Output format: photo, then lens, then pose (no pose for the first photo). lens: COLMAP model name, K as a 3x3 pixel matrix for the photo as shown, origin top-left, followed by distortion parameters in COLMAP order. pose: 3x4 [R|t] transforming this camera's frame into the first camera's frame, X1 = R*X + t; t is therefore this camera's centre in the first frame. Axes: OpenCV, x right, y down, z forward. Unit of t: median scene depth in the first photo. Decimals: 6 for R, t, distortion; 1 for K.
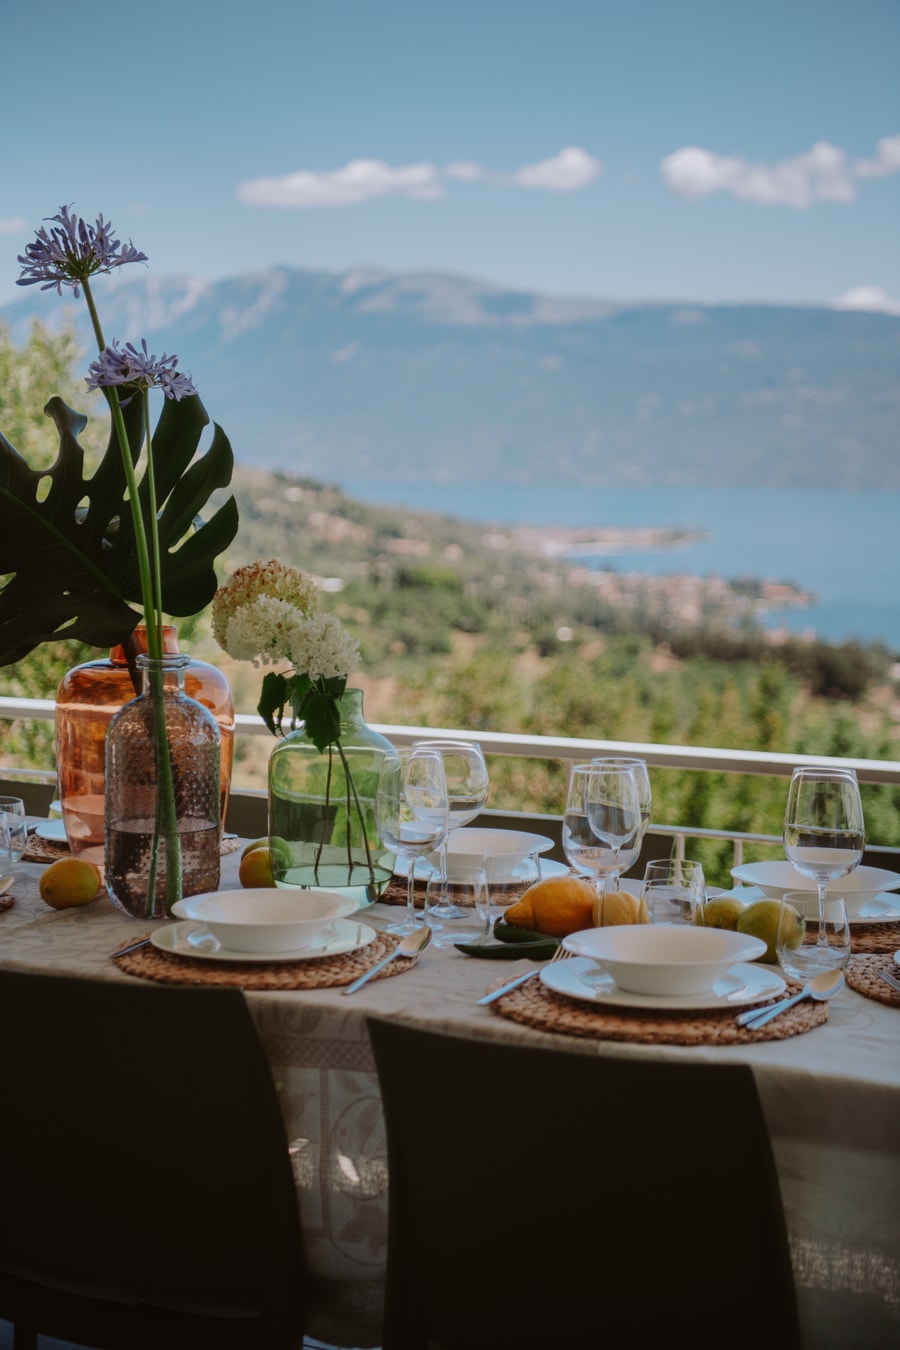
lens RADIAL K [[2399.3, 0, 450.0], [0, 2399.3, 675.0], [0, 0, 1]] dist [0.325275, 0.022624]
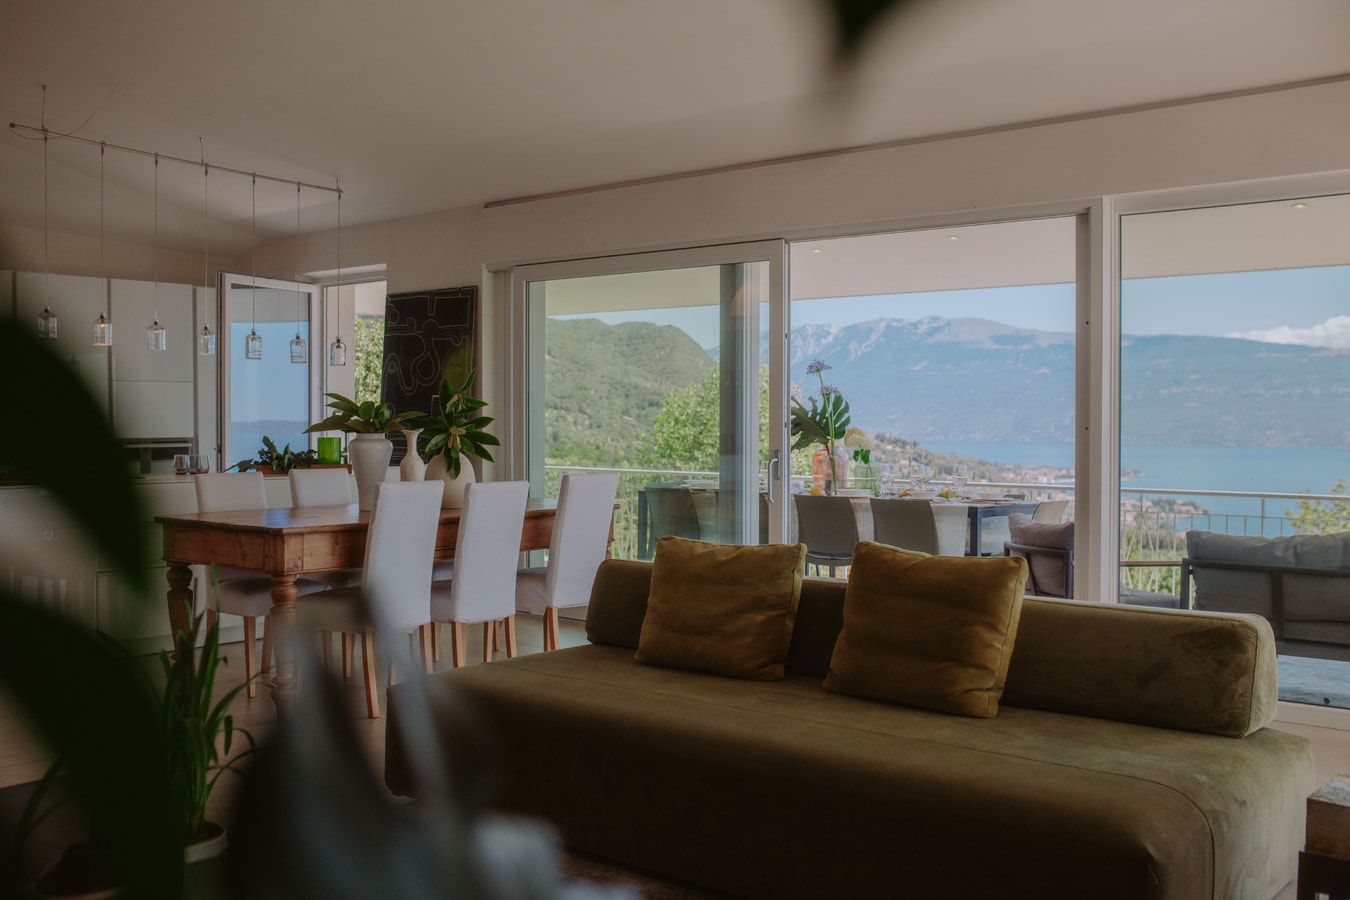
lens RADIAL K [[1390.3, 0, 675.0], [0, 1390.3, 450.0], [0, 0, 1]] dist [-0.019291, -0.008893]
pose [[0.976464, 0.002001, -0.215673, 0.194304], [-0.017703, 0.997327, -0.070896, 0.225165], [0.214955, 0.073046, 0.973888, -2.022222]]
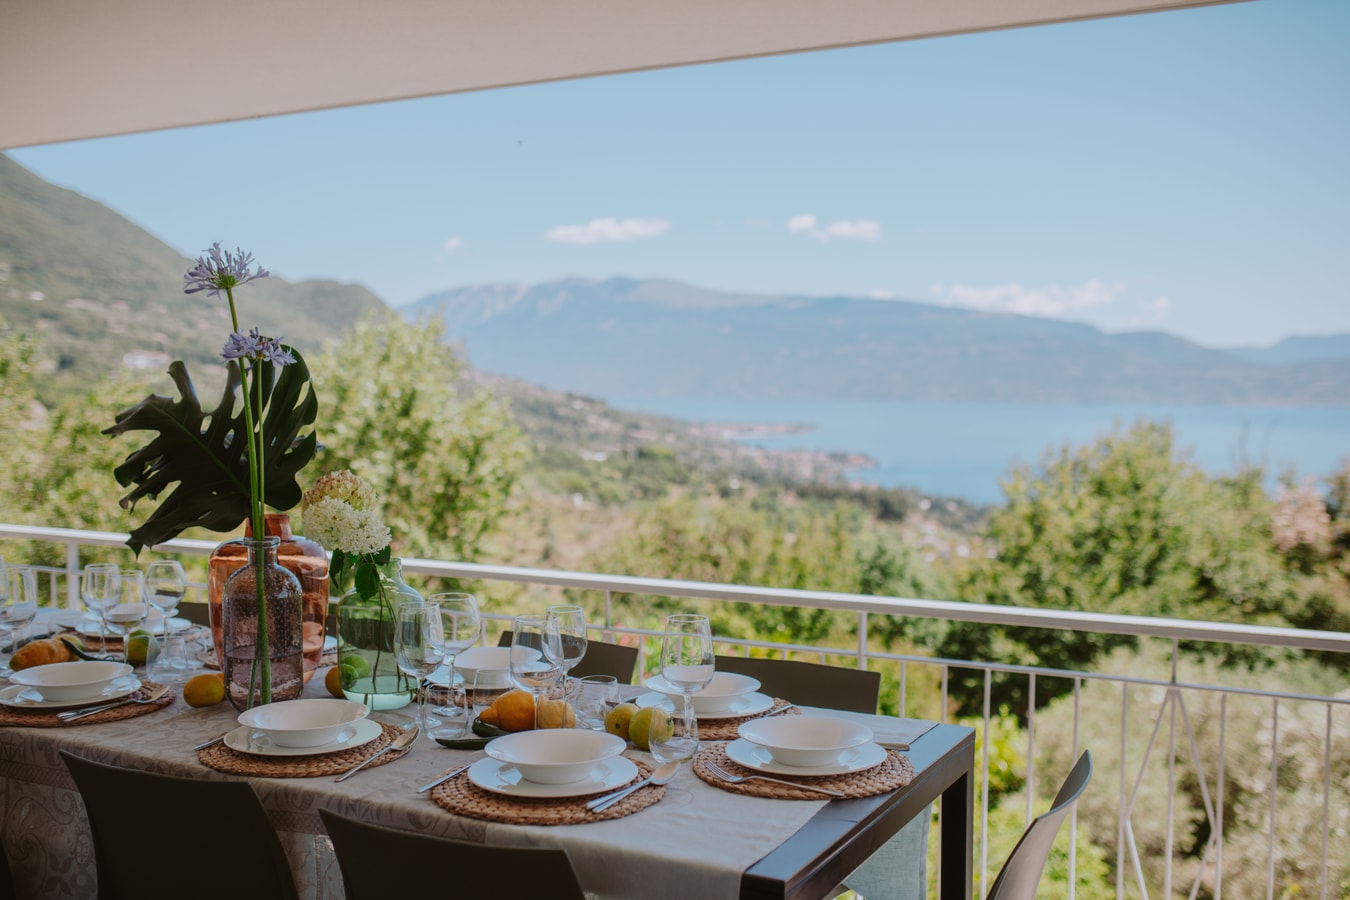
lens RADIAL K [[1390.3, 0, 675.0], [0, 1390.3, 450.0], [0, 0, 1]] dist [-0.019291, -0.008893]
pose [[0.999965, -0.006930, 0.004631, 0.139052], [0.007120, 0.999083, -0.042218, -0.025264], [-0.004334, 0.042249, 0.999098, 0.151123]]
